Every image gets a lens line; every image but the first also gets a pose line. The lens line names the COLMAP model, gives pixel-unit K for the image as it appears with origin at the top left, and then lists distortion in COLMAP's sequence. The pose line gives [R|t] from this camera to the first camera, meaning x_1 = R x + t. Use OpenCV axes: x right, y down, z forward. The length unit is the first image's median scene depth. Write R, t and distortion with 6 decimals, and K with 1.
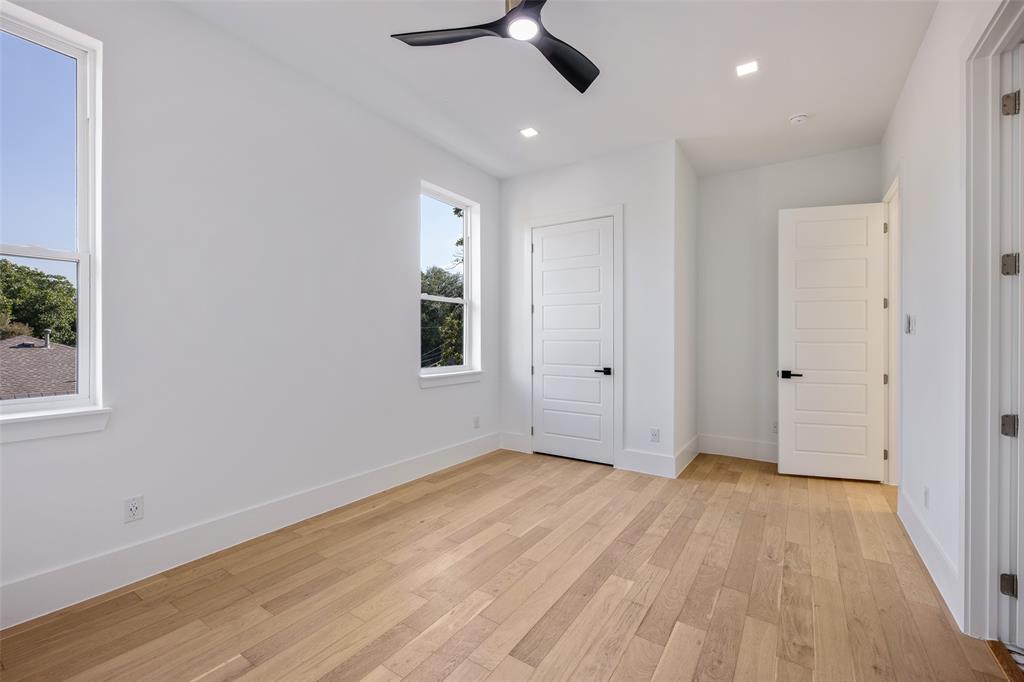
lens RADIAL K [[439.9, 0, 512.6], [0, 439.9, 335.1], [0, 0, 1]] dist [-0.002274, -0.000166]
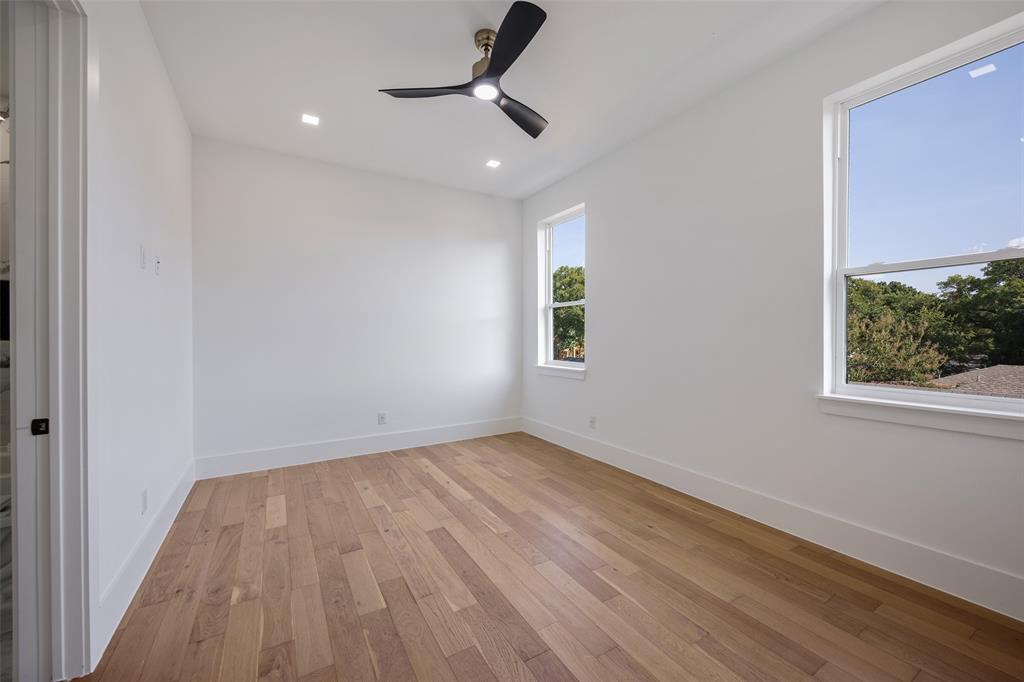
lens RADIAL K [[406.9, 0, 514.7], [0, 406.9, 342.4], [0, 0, 1]] dist [-0.011031, -0.000501]
pose [[-0.444963, 0.010199, -0.895491, 0.912598], [0.000036, 0.999935, 0.011371, 0.008655], [0.895549, 0.005027, -0.444935, 1.415961]]
